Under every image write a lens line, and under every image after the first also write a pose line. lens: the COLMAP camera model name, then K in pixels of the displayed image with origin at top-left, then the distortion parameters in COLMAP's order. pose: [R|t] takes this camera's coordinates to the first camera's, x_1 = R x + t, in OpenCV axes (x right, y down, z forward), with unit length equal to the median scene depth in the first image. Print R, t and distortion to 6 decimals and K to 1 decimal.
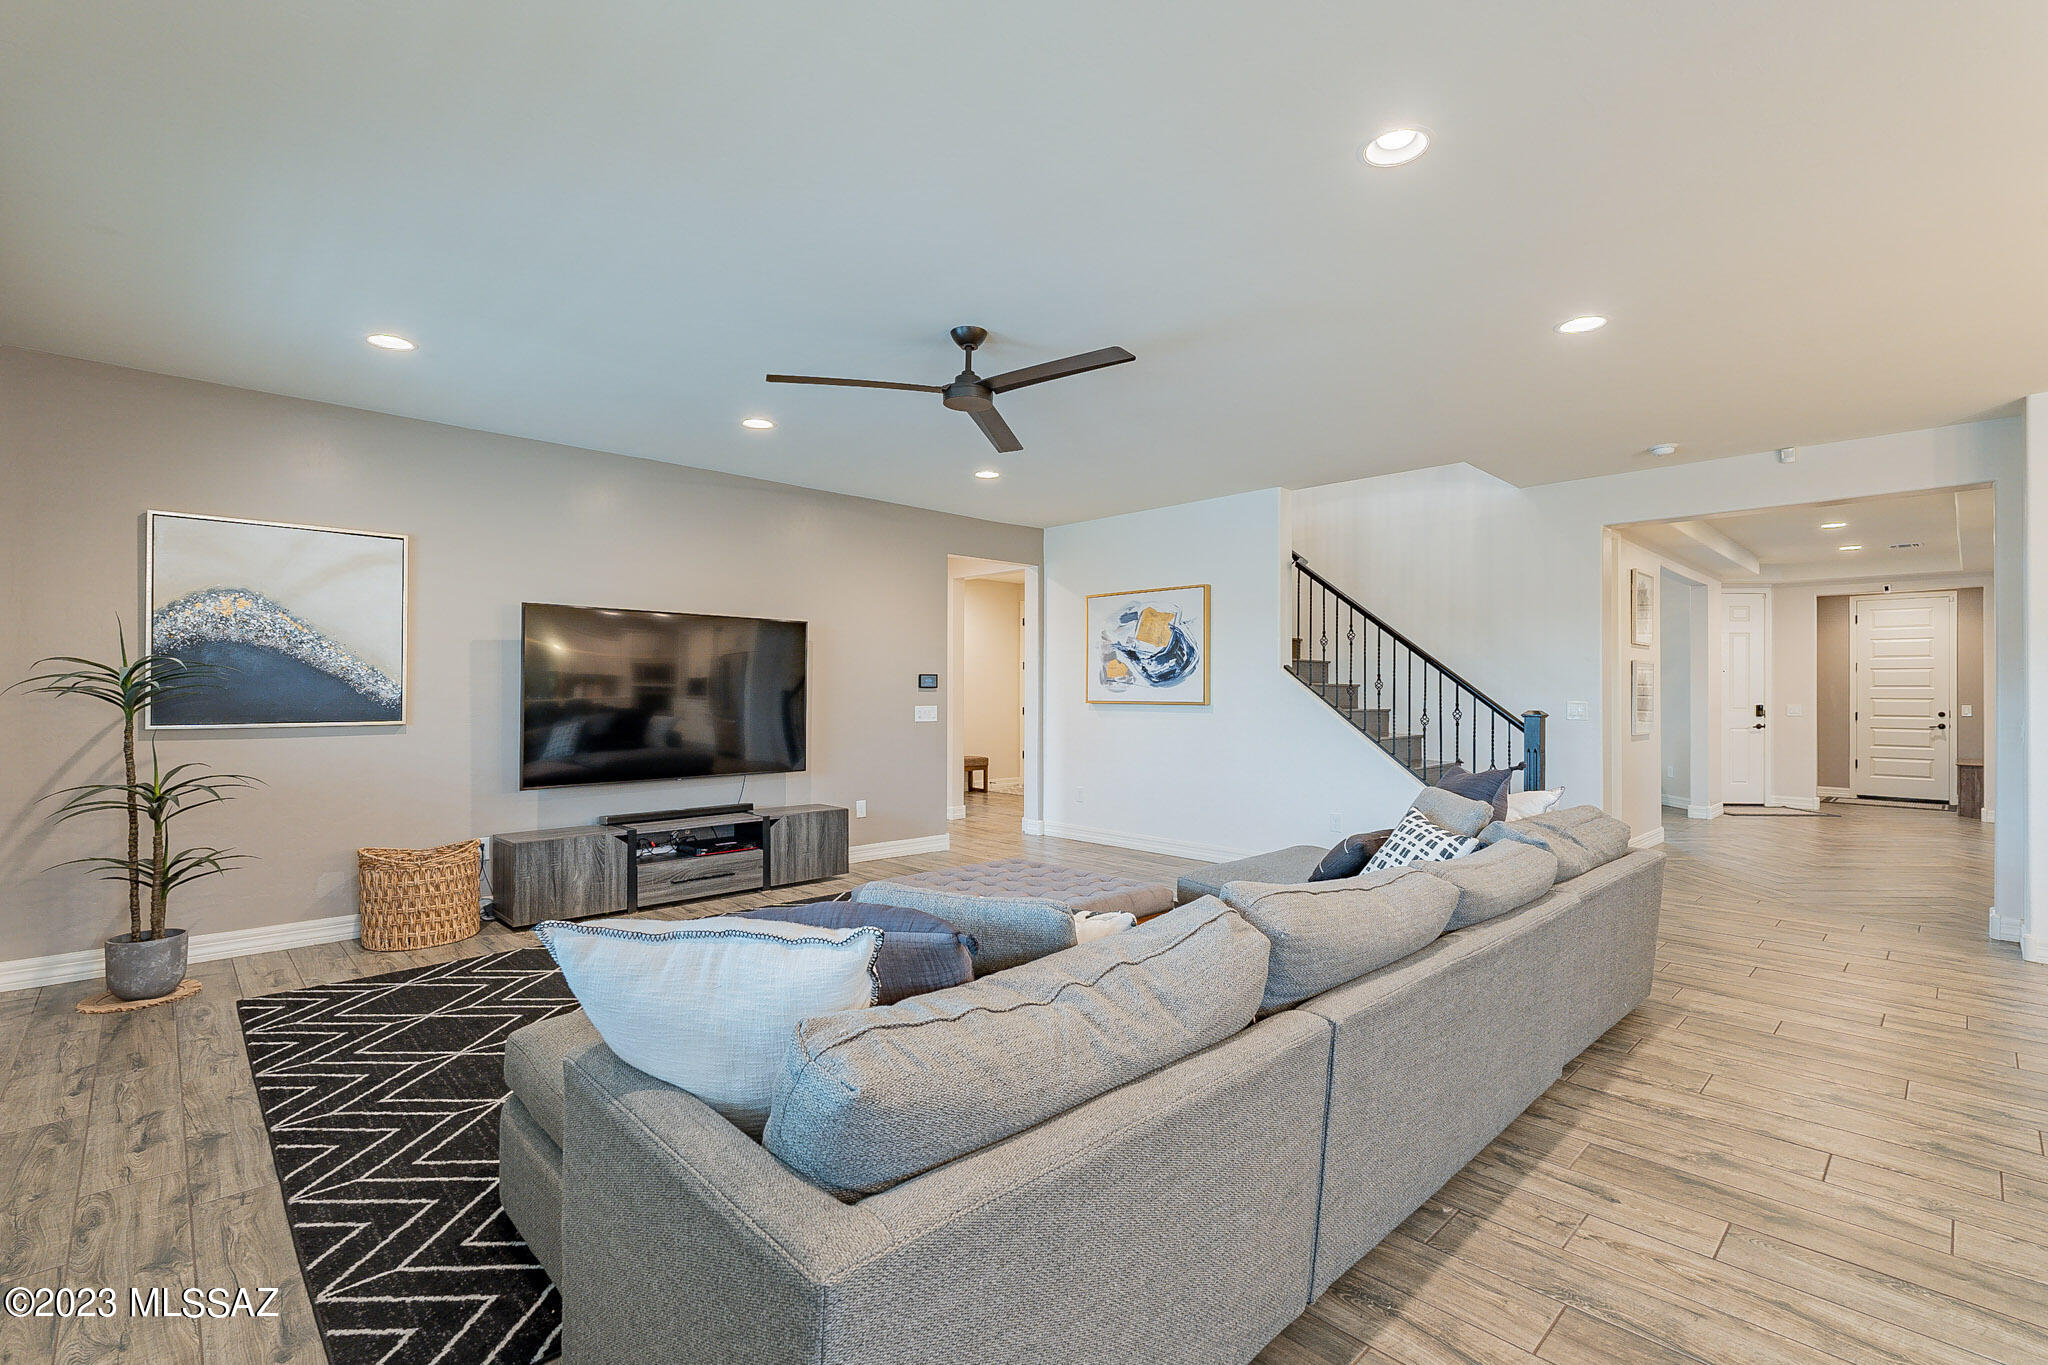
lens RADIAL K [[910.7, 0, 1023.2], [0, 910.7, 687.4], [0, 0, 1]] dist [-0.001845, -0.000114]
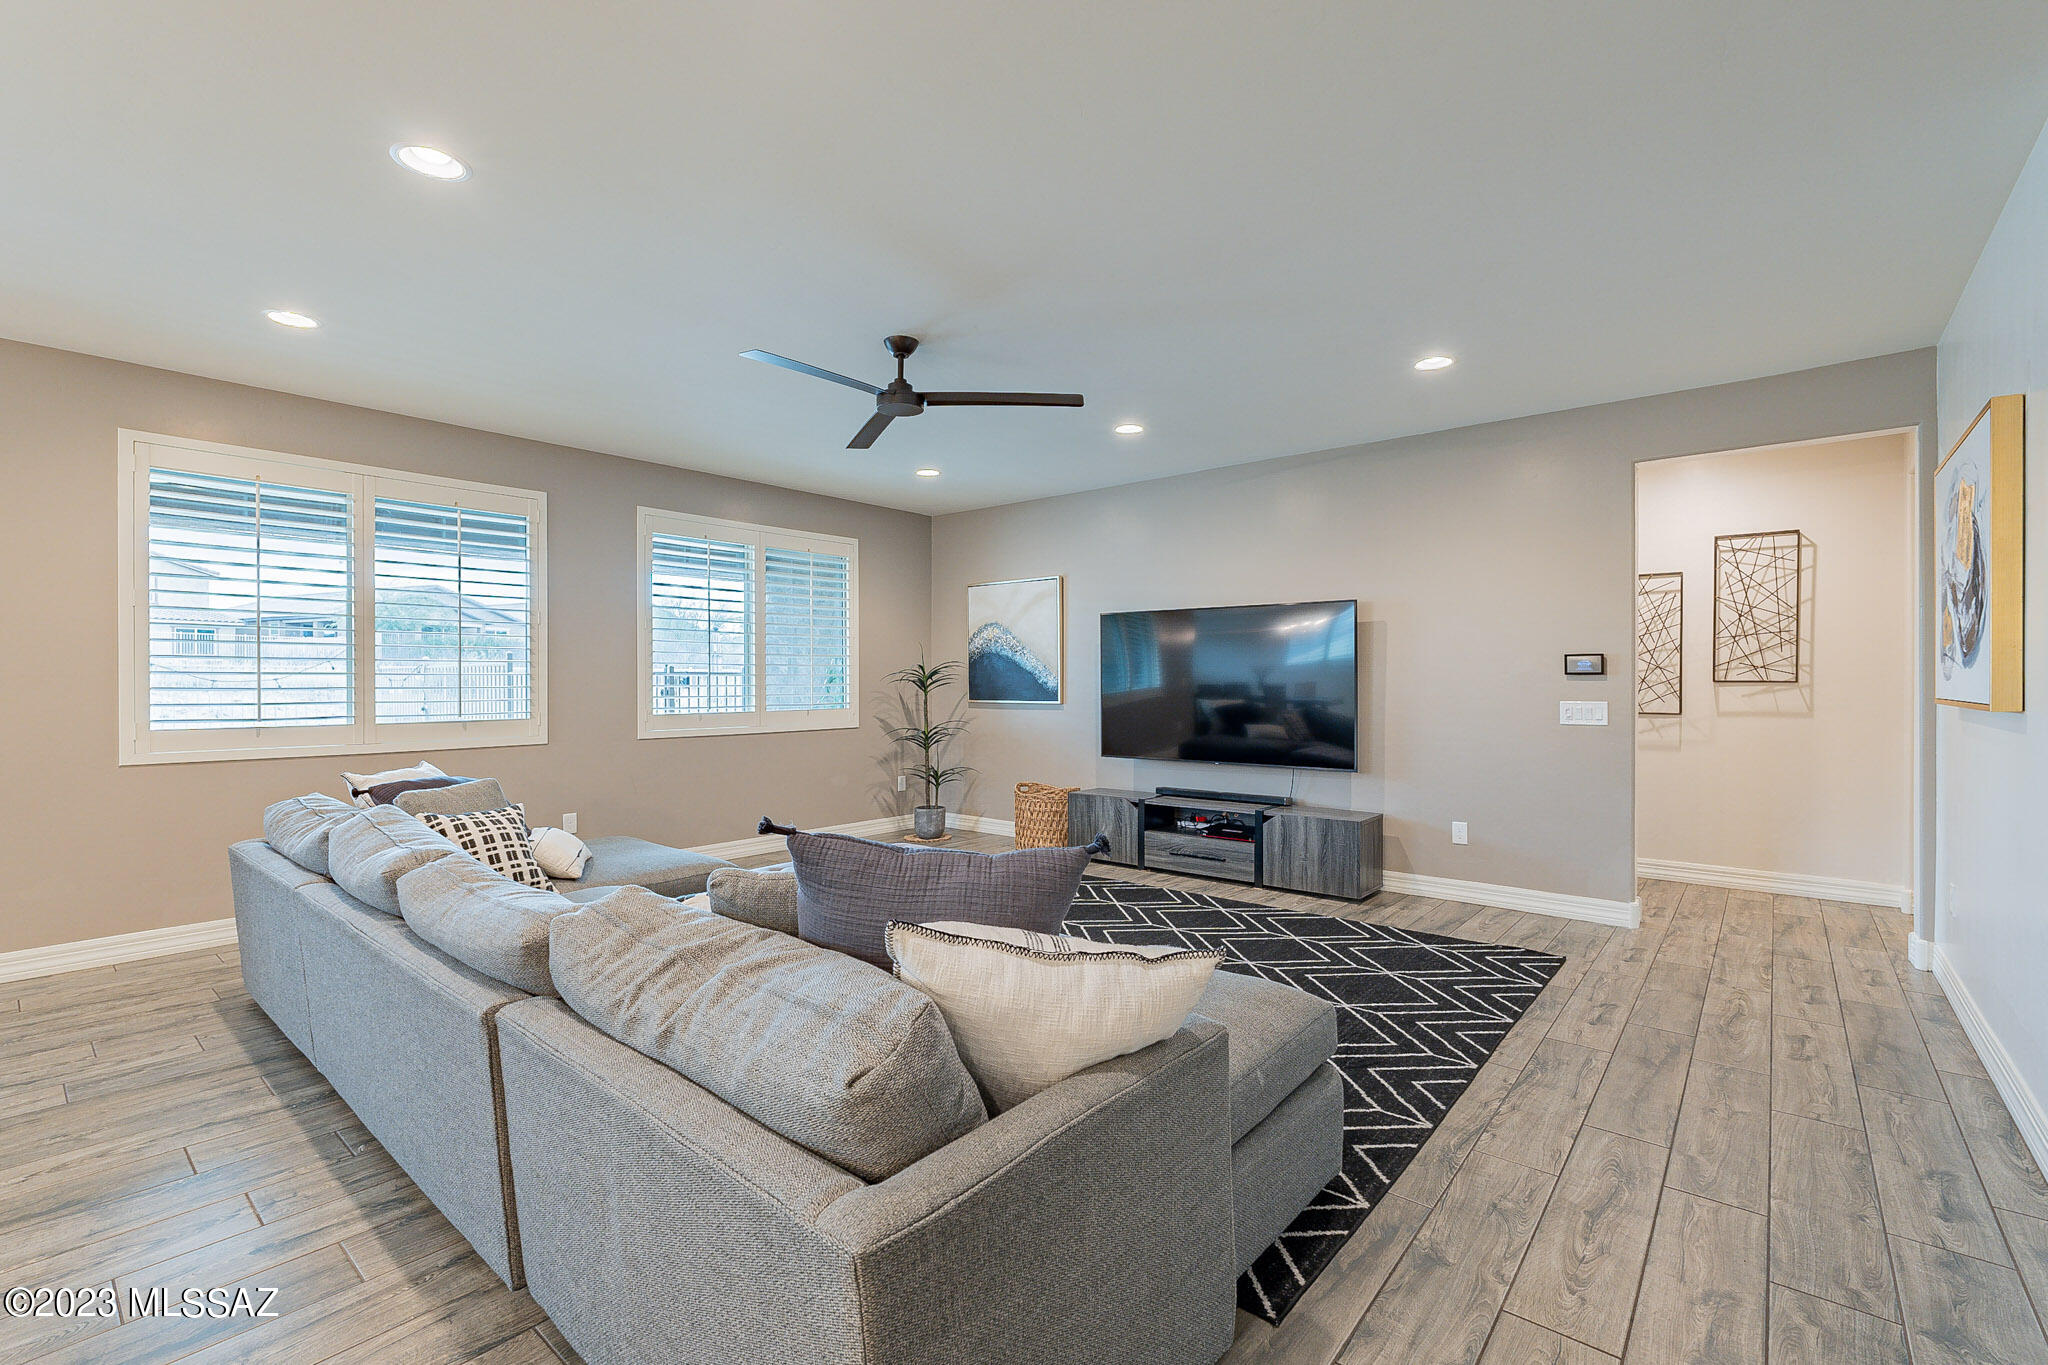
lens RADIAL K [[893.2, 0, 1017.1], [0, 893.2, 682.5], [0, 0, 1]] dist [-0.002430, -0.000402]
pose [[0.099274, -0.002962, -0.995056, 0.604846], [0.005804, 0.999980, -0.002397, 0.007410], [0.995043, -0.005537, 0.099289, 0.630411]]
